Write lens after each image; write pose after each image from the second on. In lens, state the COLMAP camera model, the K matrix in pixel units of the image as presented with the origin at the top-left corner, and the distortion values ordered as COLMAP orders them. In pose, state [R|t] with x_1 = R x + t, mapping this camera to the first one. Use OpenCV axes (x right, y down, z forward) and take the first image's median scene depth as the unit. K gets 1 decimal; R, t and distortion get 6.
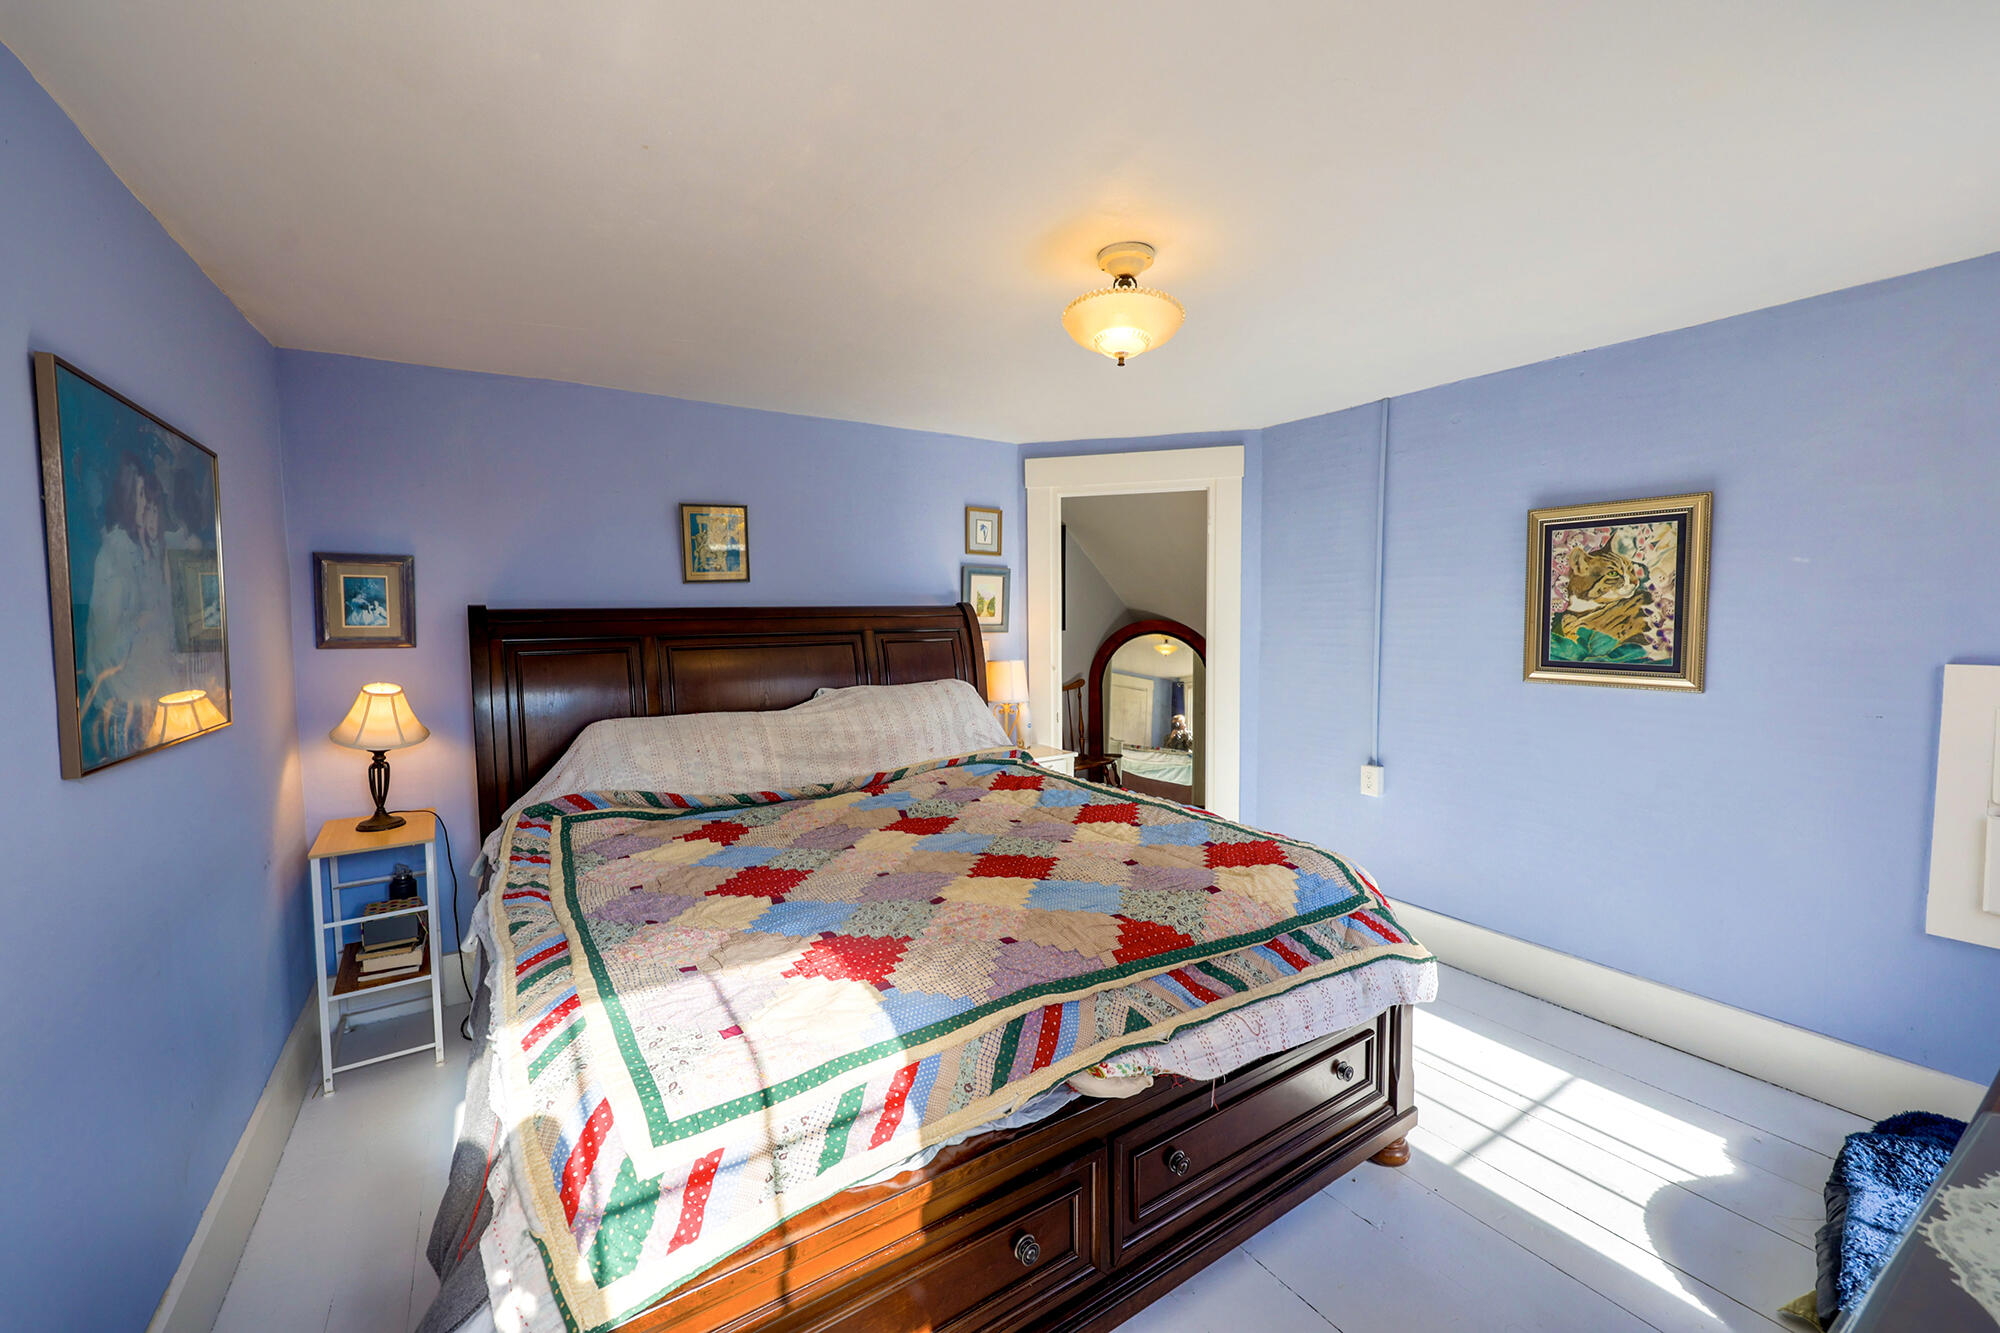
lens RADIAL K [[811.6, 0, 1003.3], [0, 811.6, 657.8], [0, 0, 1]] dist [0.003865, -0.000284]
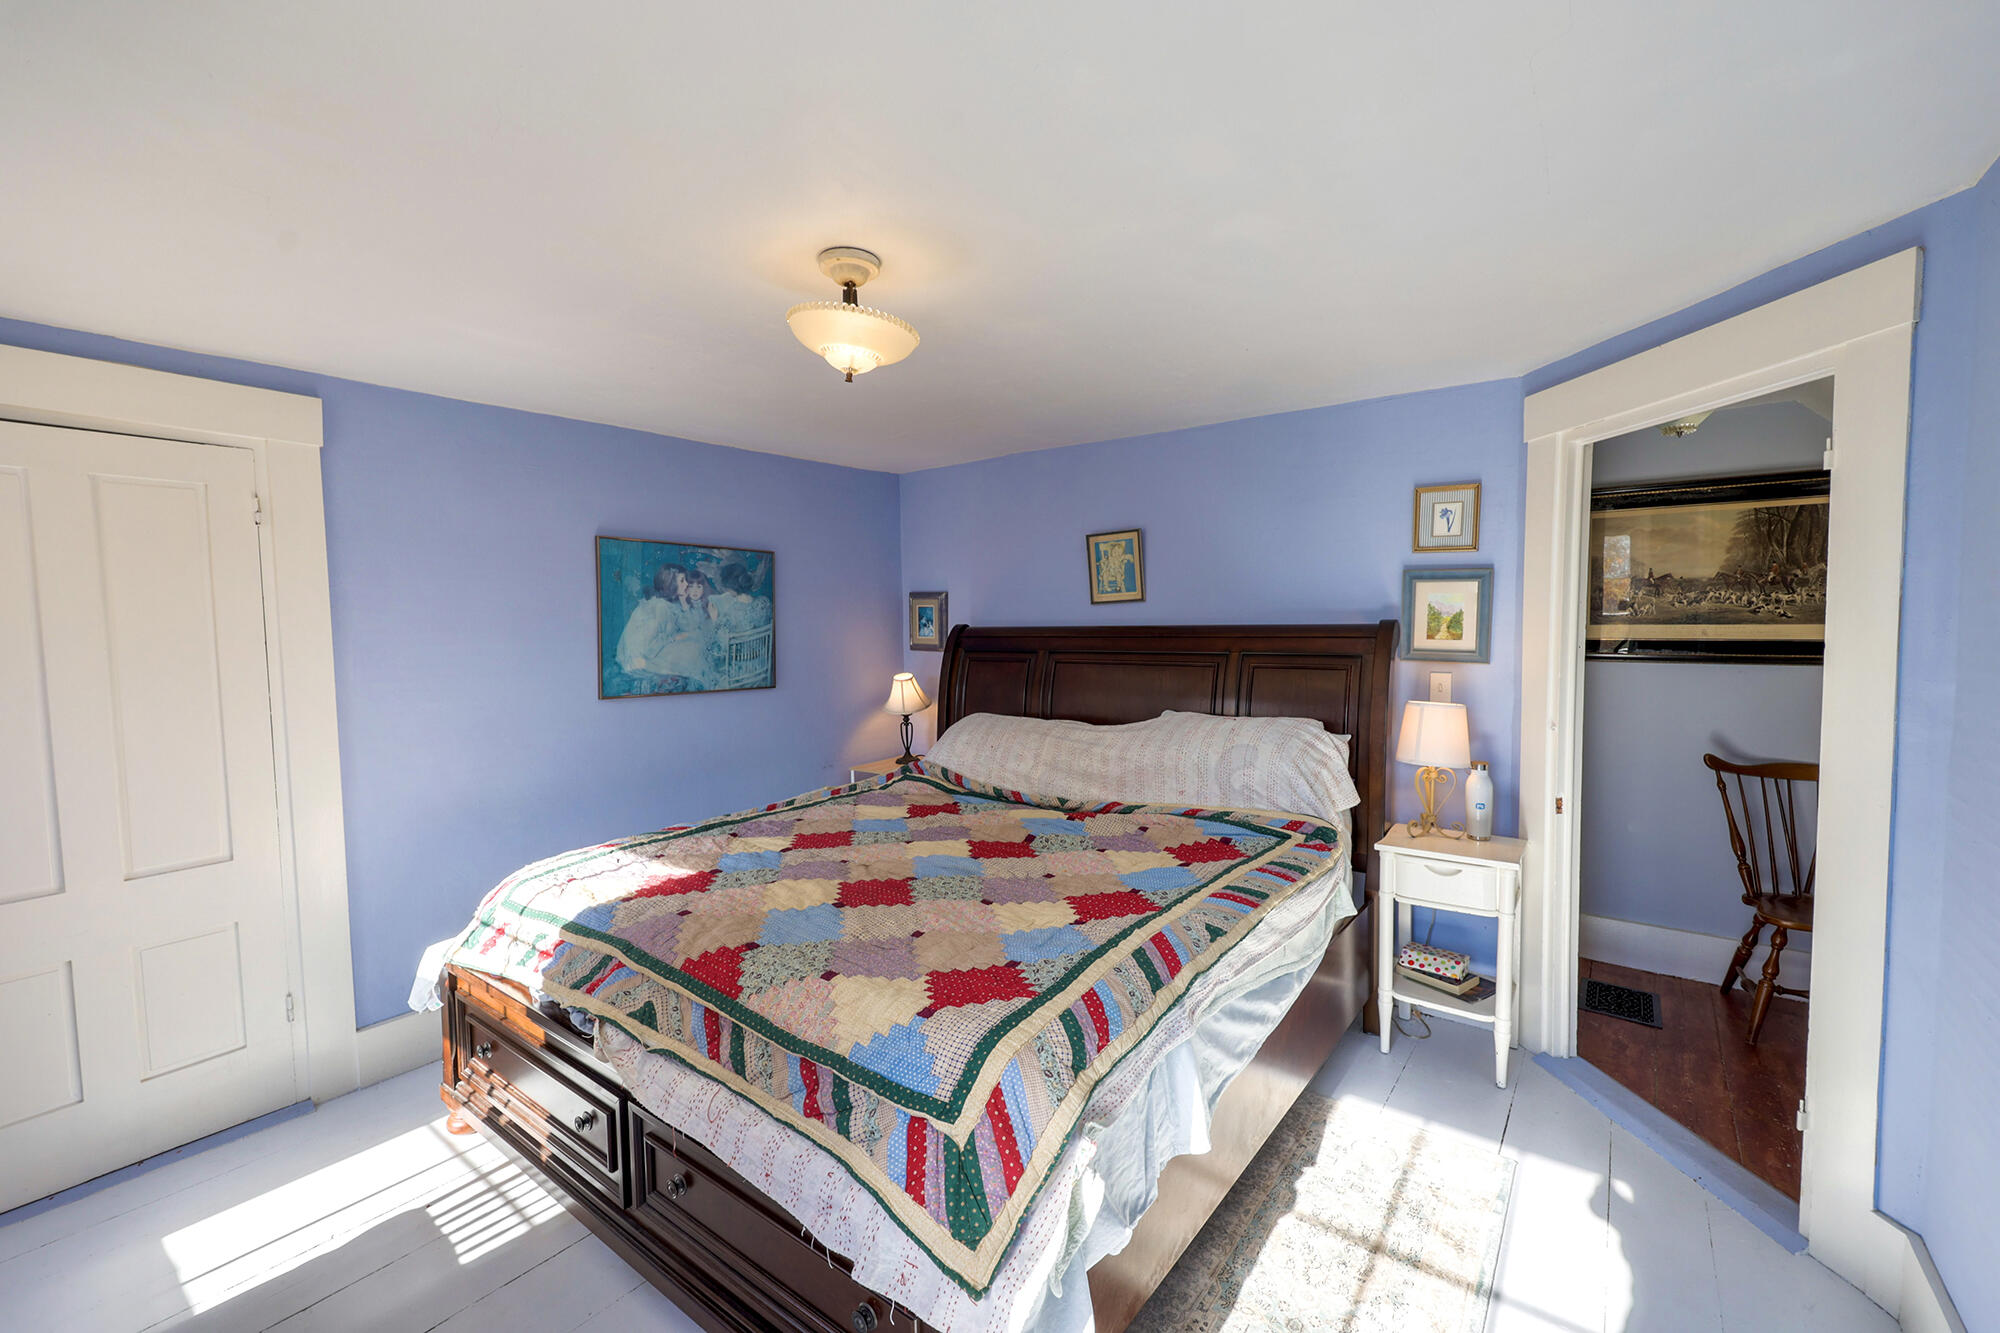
lens RADIAL K [[811.6, 0, 1003.6], [0, 811.6, 659.9], [0, 0, 1]] dist [0.003865, -0.000284]
pose [[0.336176, 0.051095, -0.940412, 0.798952], [-0.048710, 0.998134, 0.036818, -0.062756], [0.940539, 0.033431, 0.338037, 0.630029]]
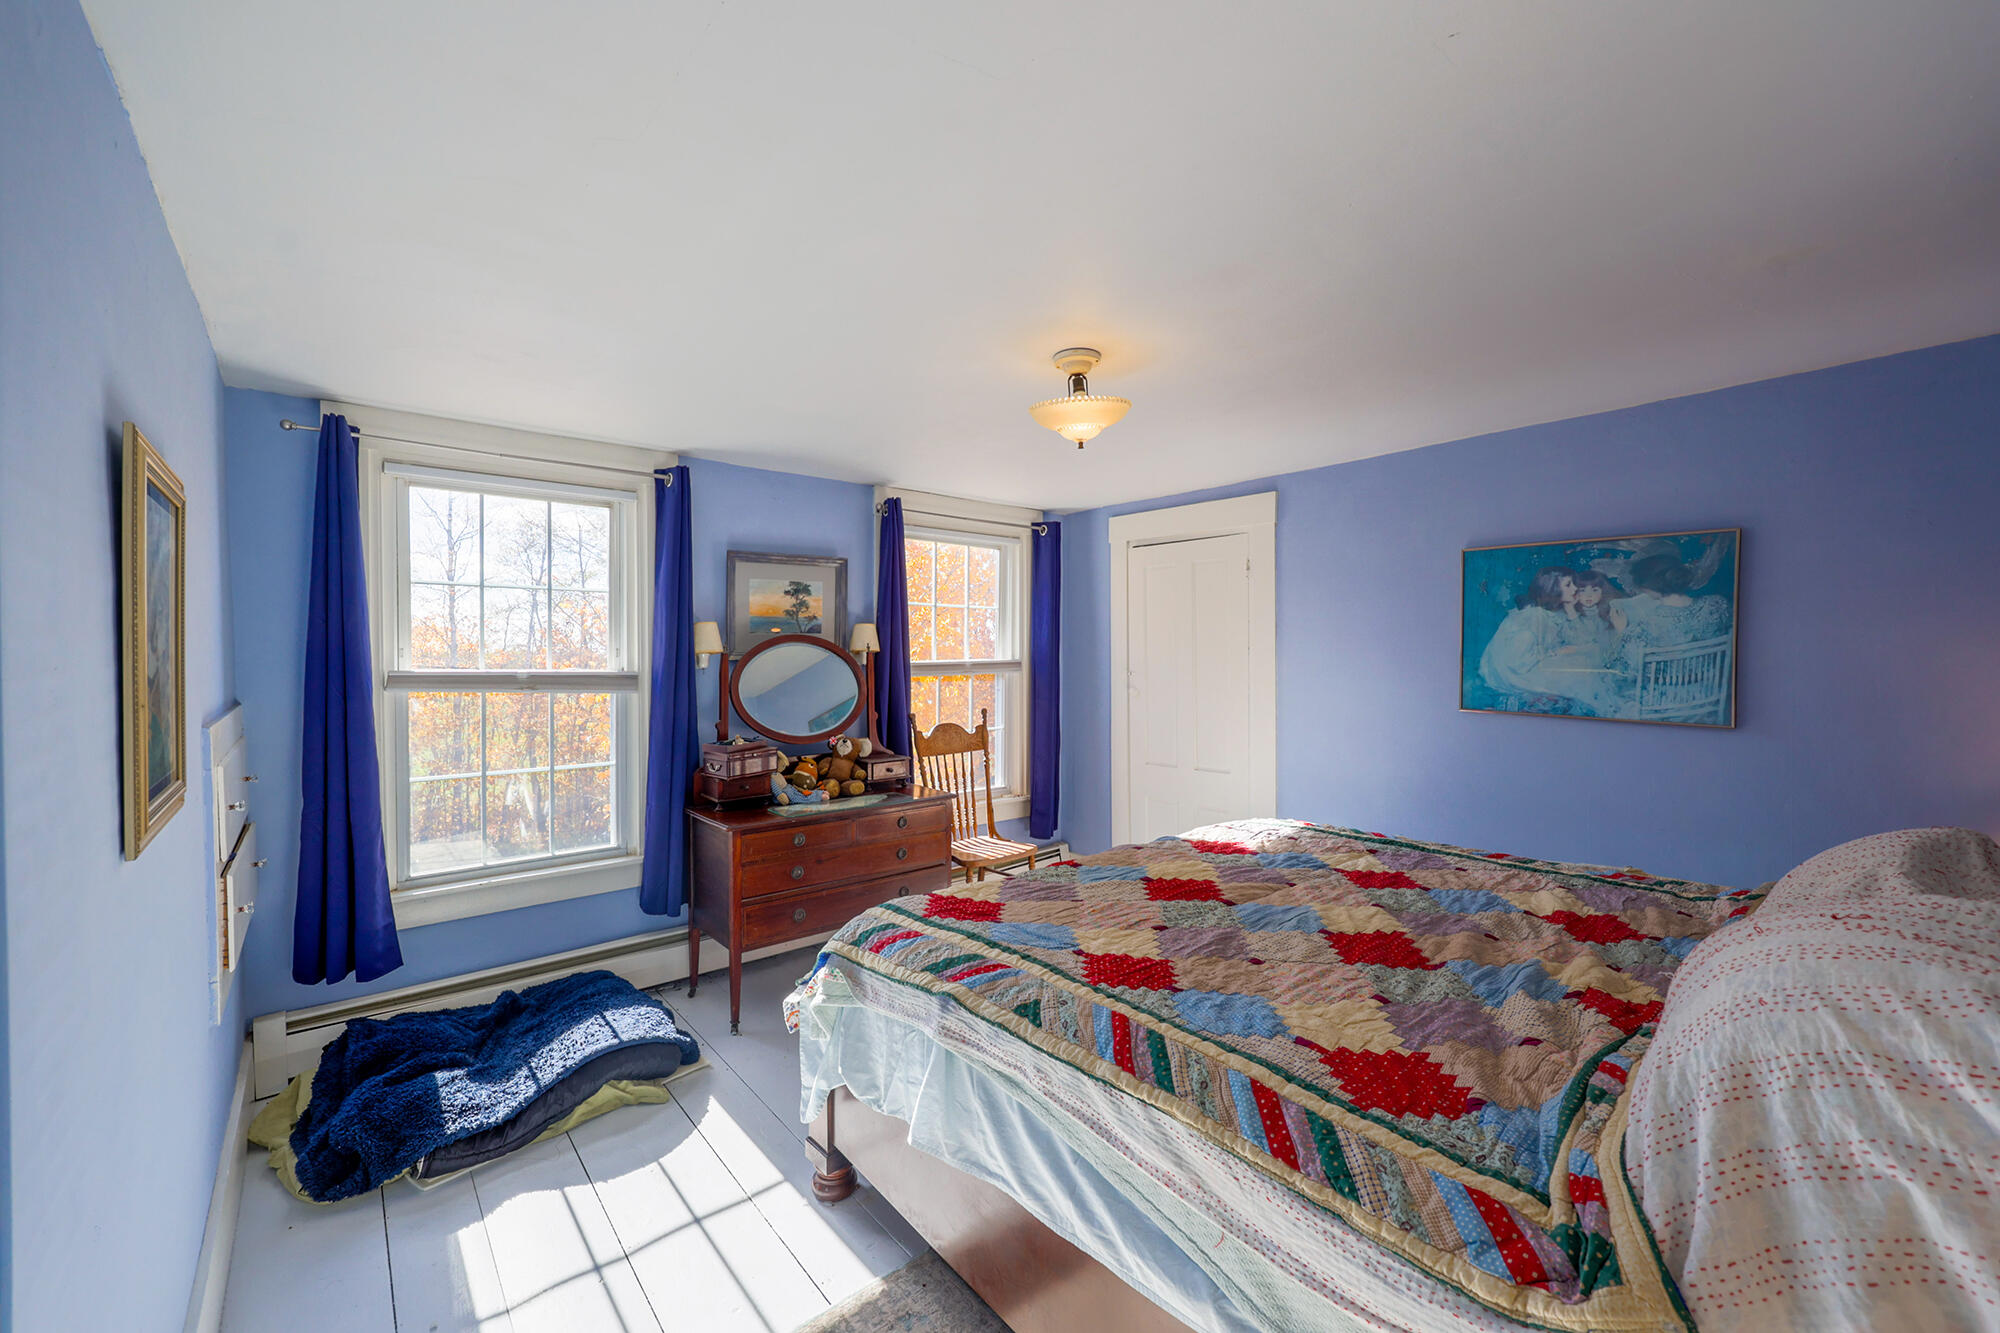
lens RADIAL K [[811.6, 0, 1003.2], [0, 811.6, 658.2], [0, 0, 1]] dist [0.003865, -0.000284]
pose [[-0.991150, 0.017303, -0.131613, 0.307244], [0.007079, 0.996947, 0.077756, -0.108556], [0.132556, 0.076136, -0.988247, 1.593011]]
